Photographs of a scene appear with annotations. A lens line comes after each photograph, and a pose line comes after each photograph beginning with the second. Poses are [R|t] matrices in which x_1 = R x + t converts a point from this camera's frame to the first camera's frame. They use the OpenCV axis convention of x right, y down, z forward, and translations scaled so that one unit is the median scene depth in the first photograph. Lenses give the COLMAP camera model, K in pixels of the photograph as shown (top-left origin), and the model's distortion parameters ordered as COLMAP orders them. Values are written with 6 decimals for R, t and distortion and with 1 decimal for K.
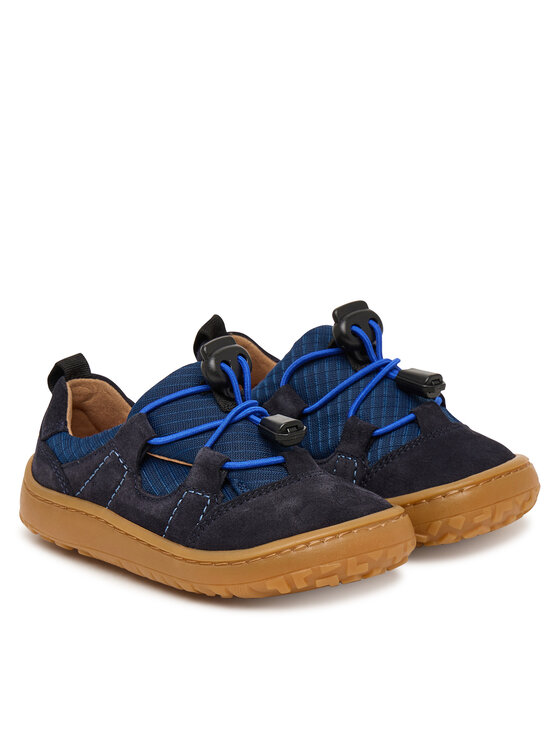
lens RADIAL K [[2192.3, 0, 280.0], [0, 2192.3, 373.0], [0, 0, 1]] dist [0.010975, -0.003382]
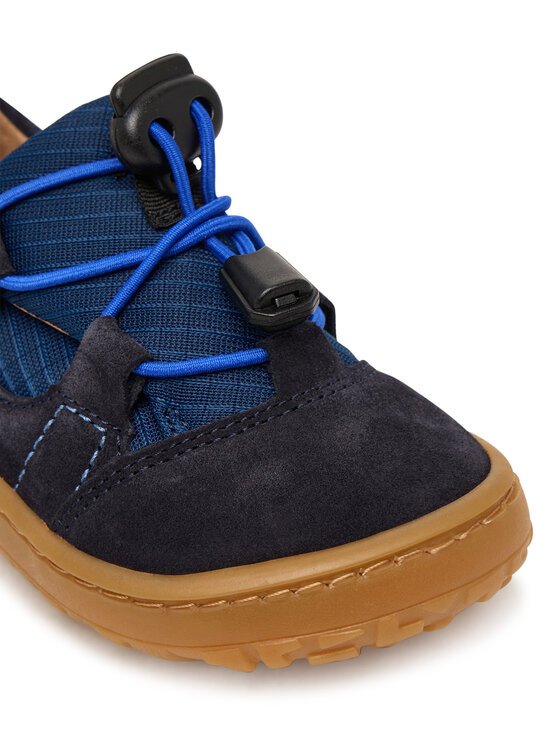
lens RADIAL K [[1497.6, 0, 280.0], [0, 1497.6, 373.0], [0, 0, 1]] dist [0.088070, 0.065367]
pose [[0.994755, 0.078033, -0.066135, 0.026228], [-0.045817, 0.917975, 0.393982, -0.084880], [0.091454, -0.388886, 0.916736, 0.706223]]
